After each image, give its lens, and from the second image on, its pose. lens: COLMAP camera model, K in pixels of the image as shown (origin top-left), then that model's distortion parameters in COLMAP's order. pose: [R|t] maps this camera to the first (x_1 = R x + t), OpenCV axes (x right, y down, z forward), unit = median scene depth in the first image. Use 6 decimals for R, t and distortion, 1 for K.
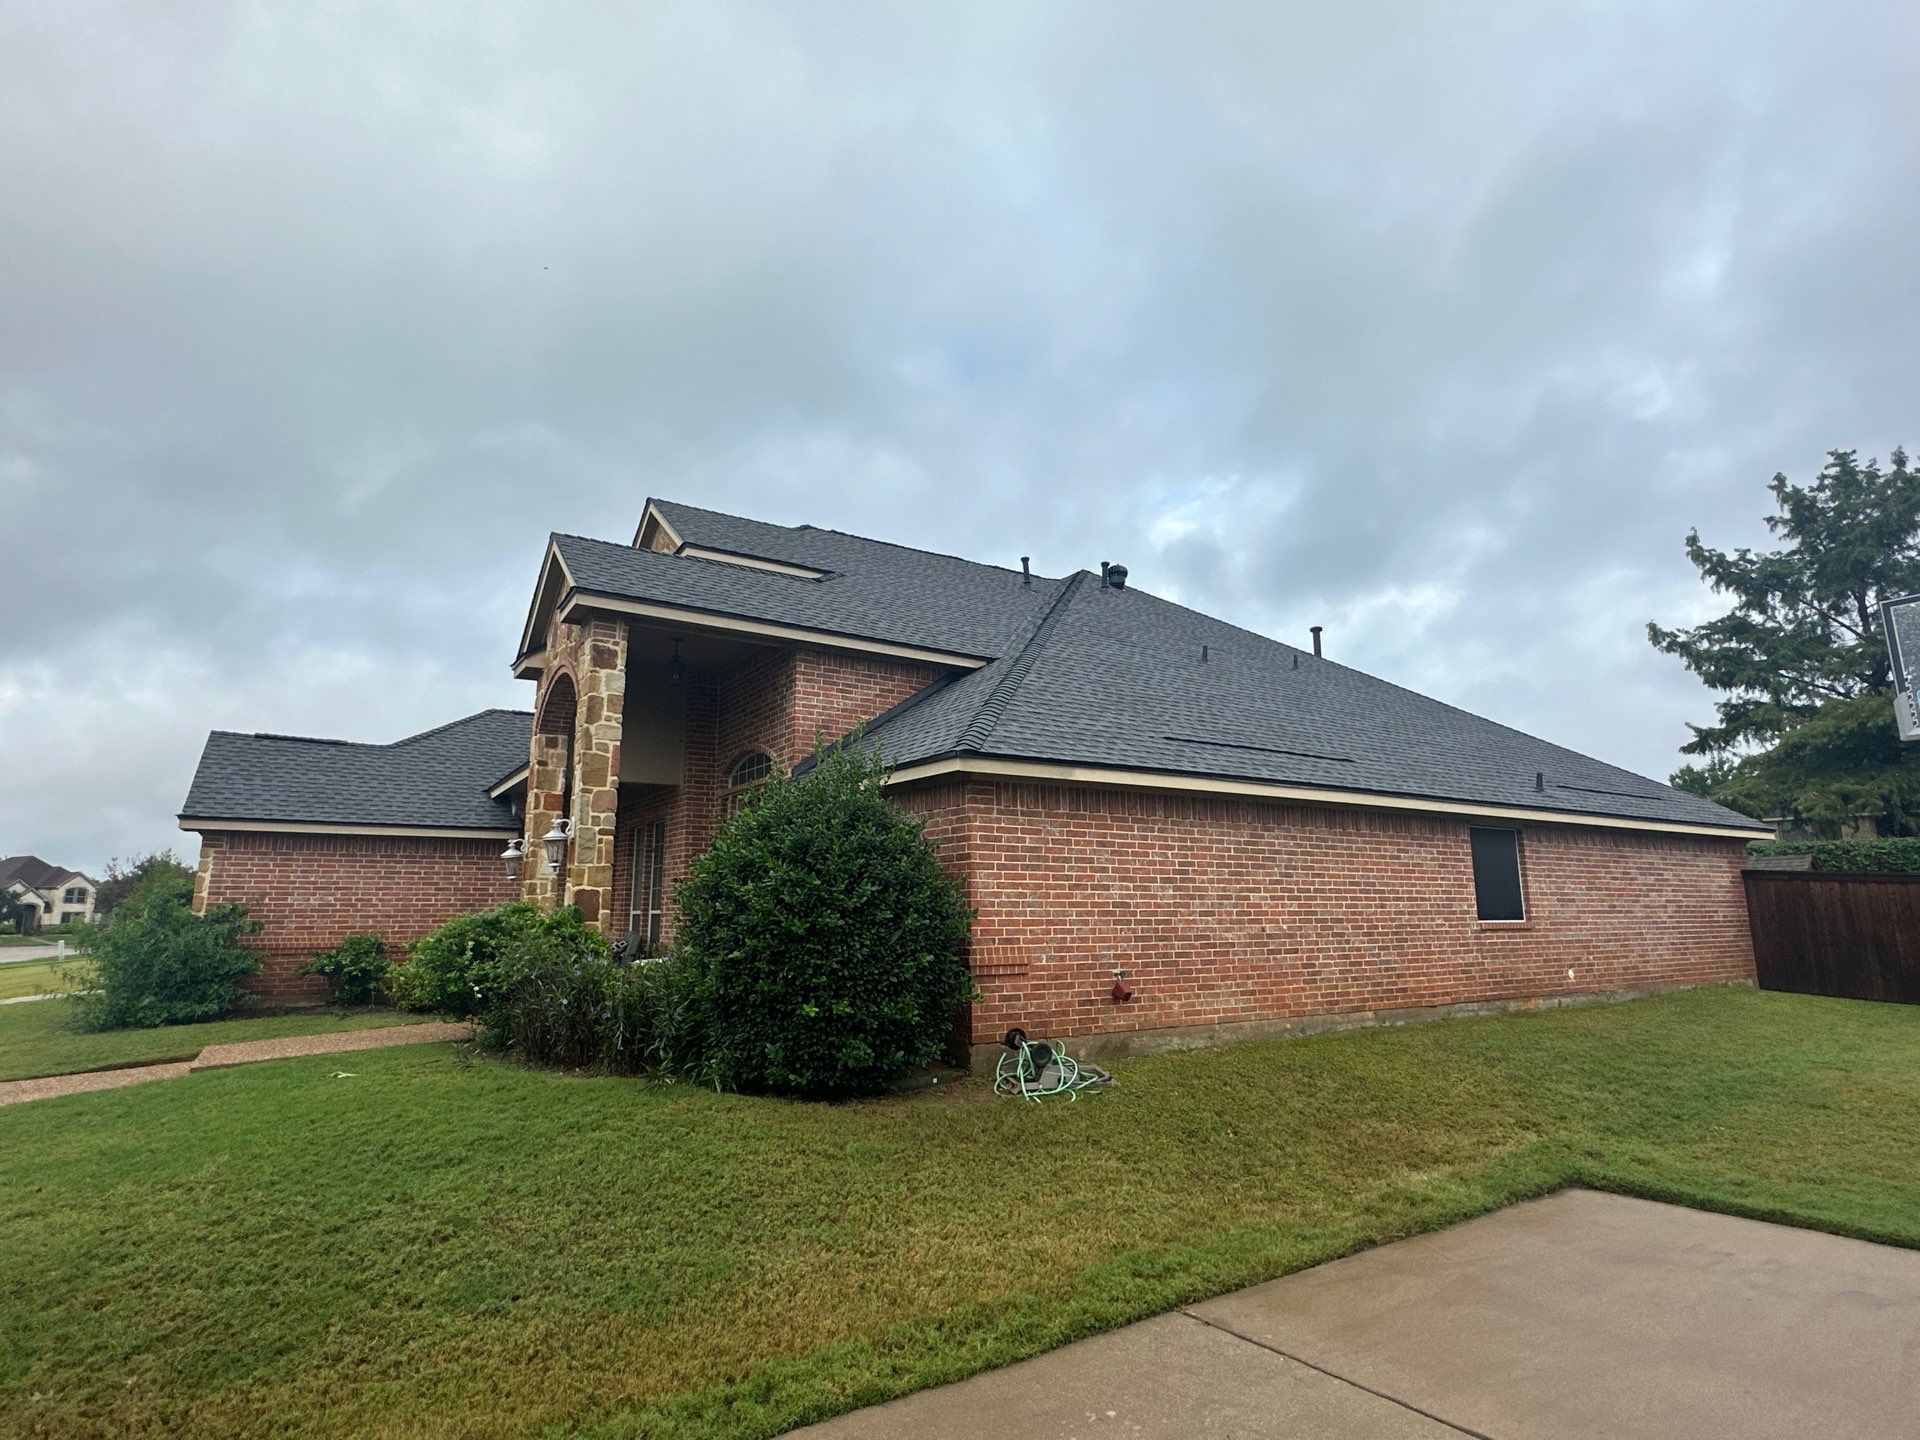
lens RADIAL K [[1004.7, 0, 975.9], [0, 1004.7, 712.6], [0, 0, 1]] dist [-0.001377, 0.007543]
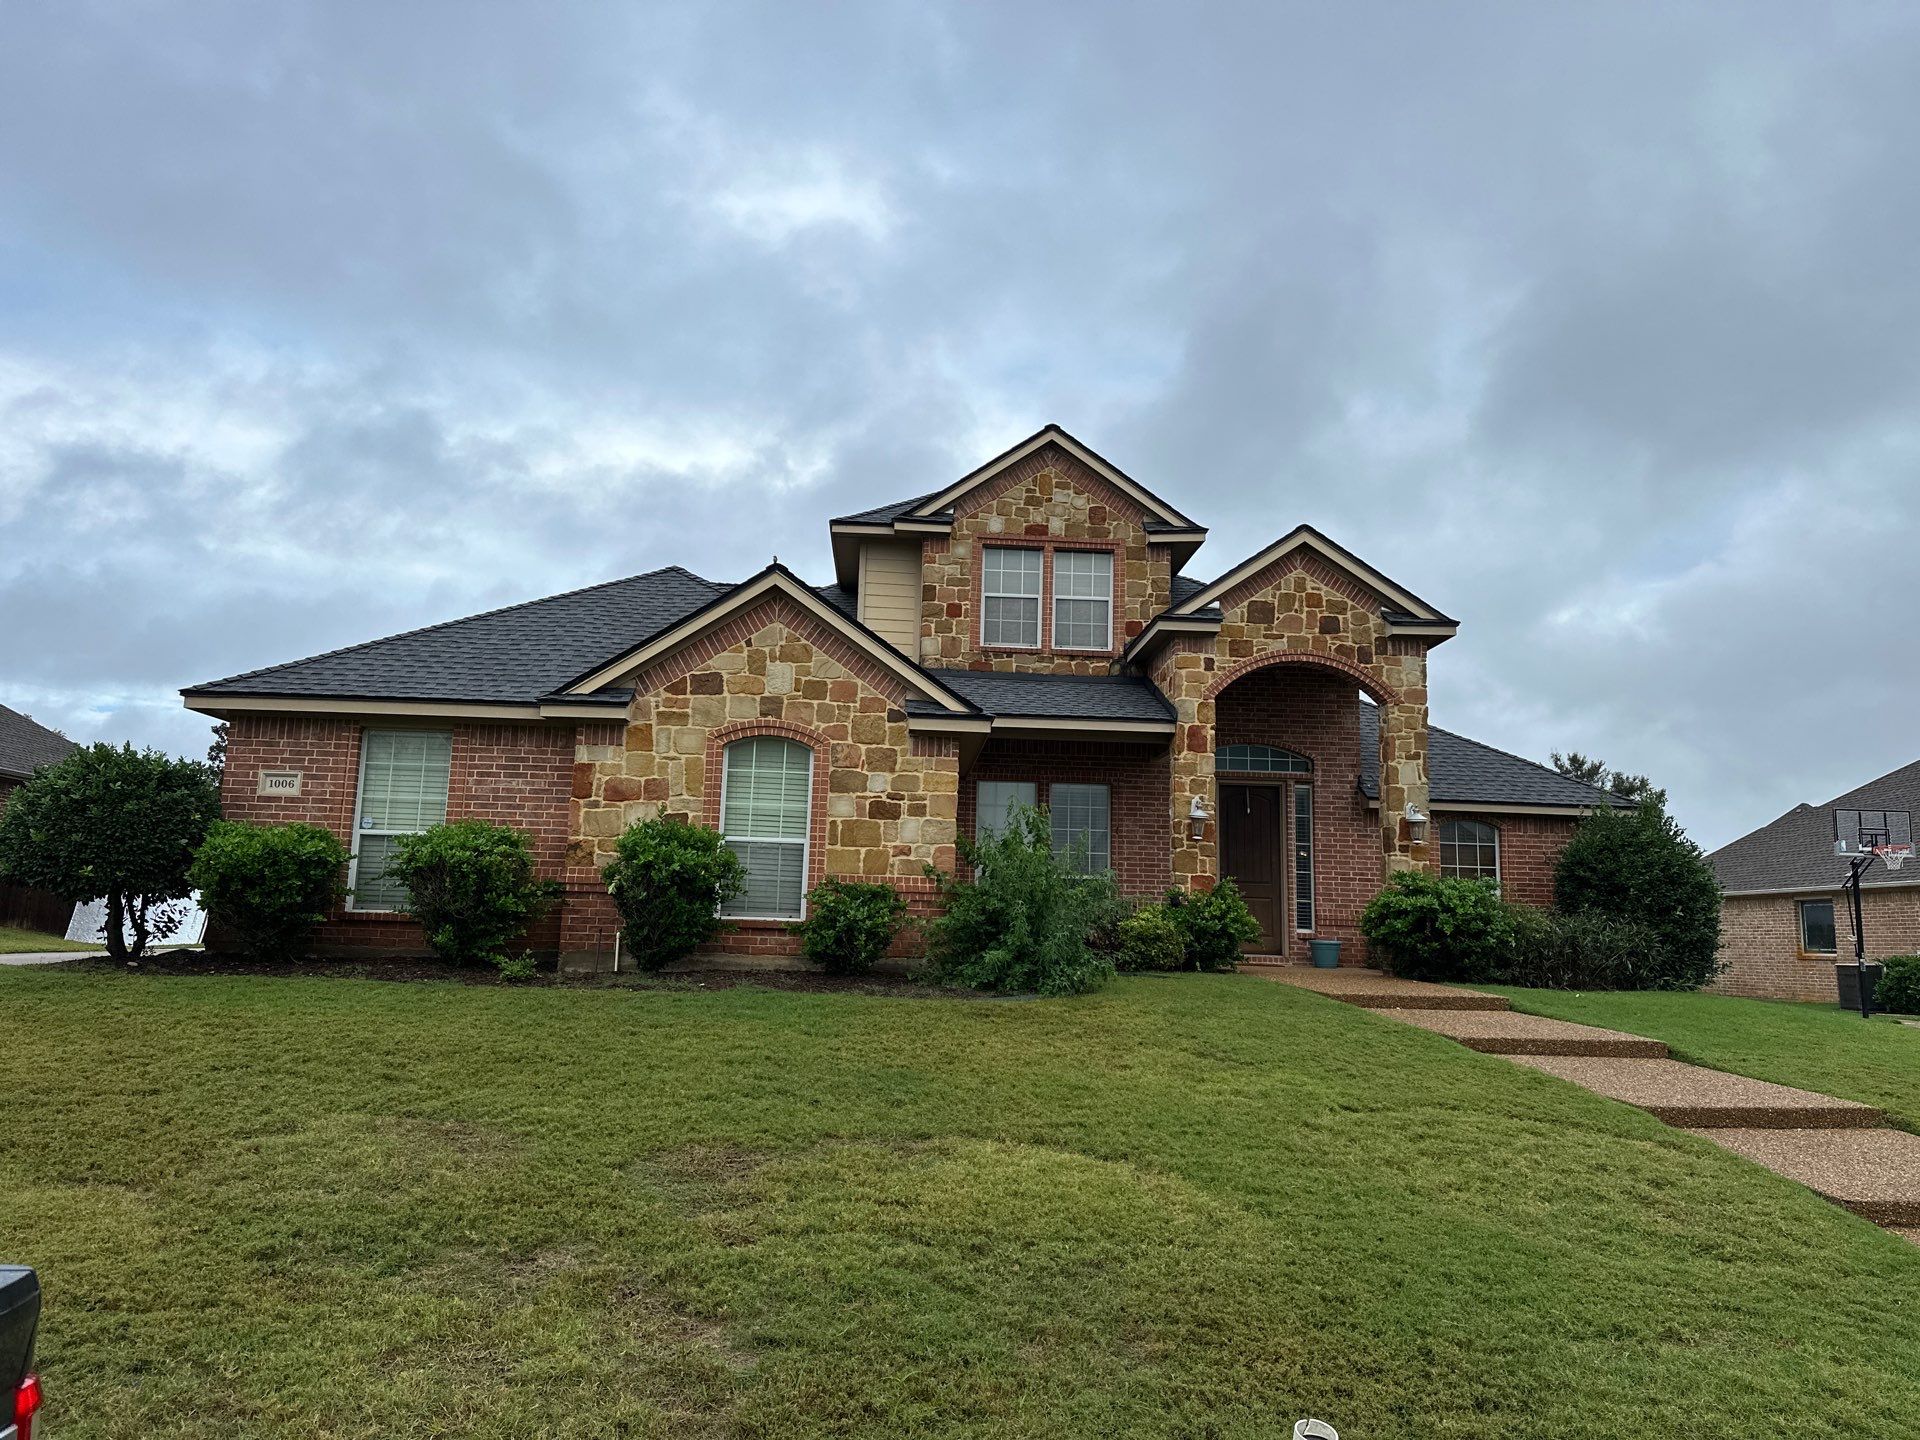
lens RADIAL K [[1342.5, 0, 954.6], [0, 1342.5, 730.2], [0, 0, 1]] dist [0.071671, -0.041568]
pose [[0.506213, 0.153916, 0.848563, -0.668325], [-0.195775, 0.978766, -0.060743, 0.072280], [-0.839893, -0.135379, 0.525596, 0.197152]]
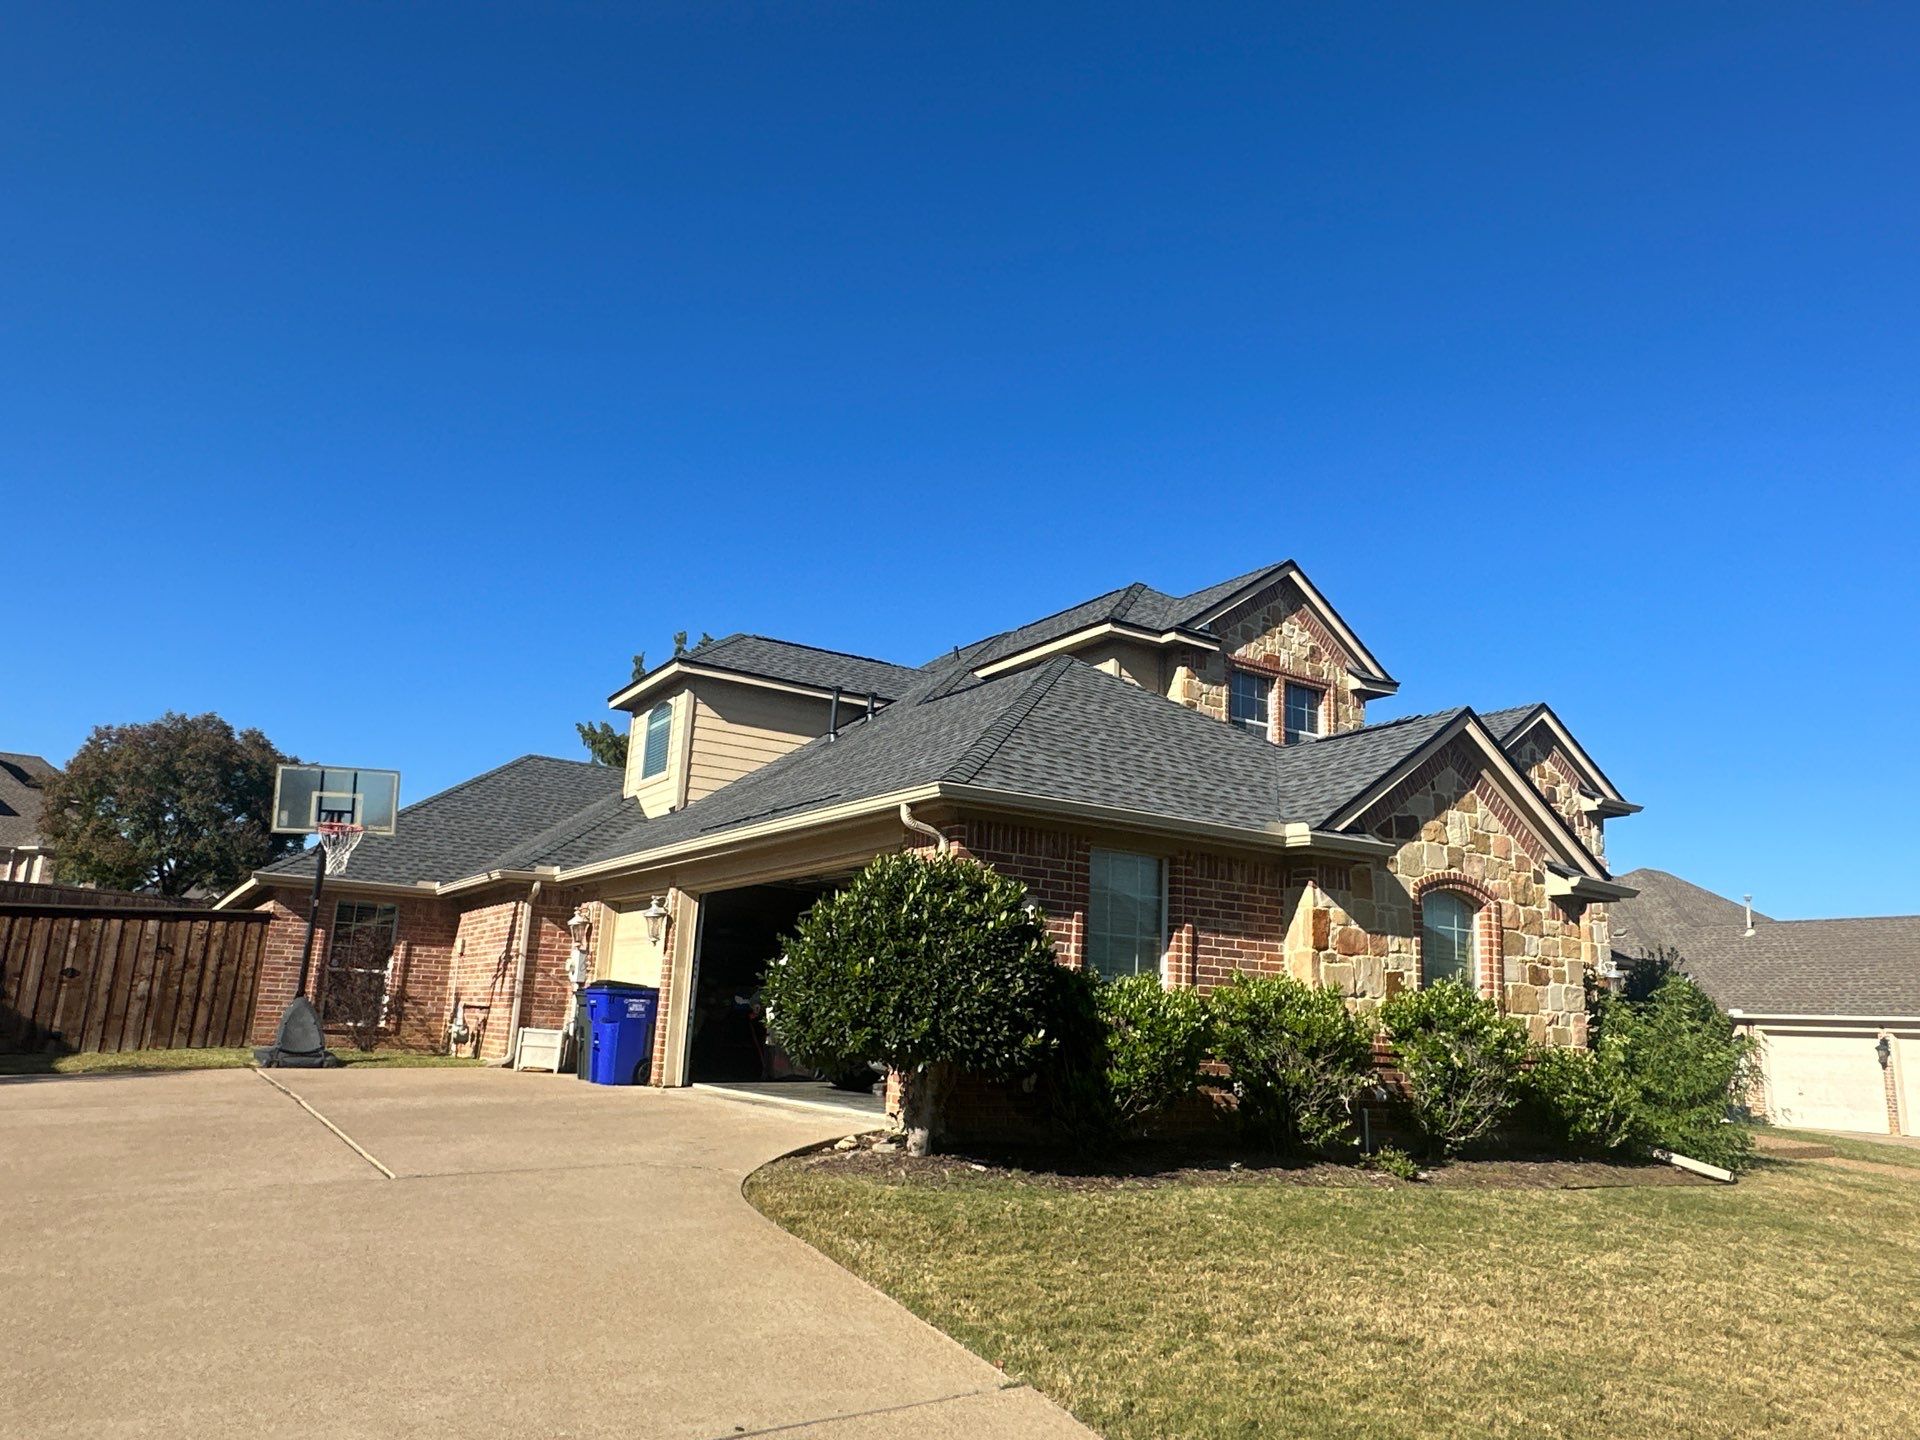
lens RADIAL K [[1334.2, 0, 994.7], [0, 1334.2, 722.0], [0, 0, 1]] dist [0.077716, -0.040868]
pose [[-0.011230, 0.230524, 0.973002, -0.730046], [-0.235869, 0.944994, -0.226610, 0.132332], [-0.971720, -0.232046, 0.043761, 0.579747]]
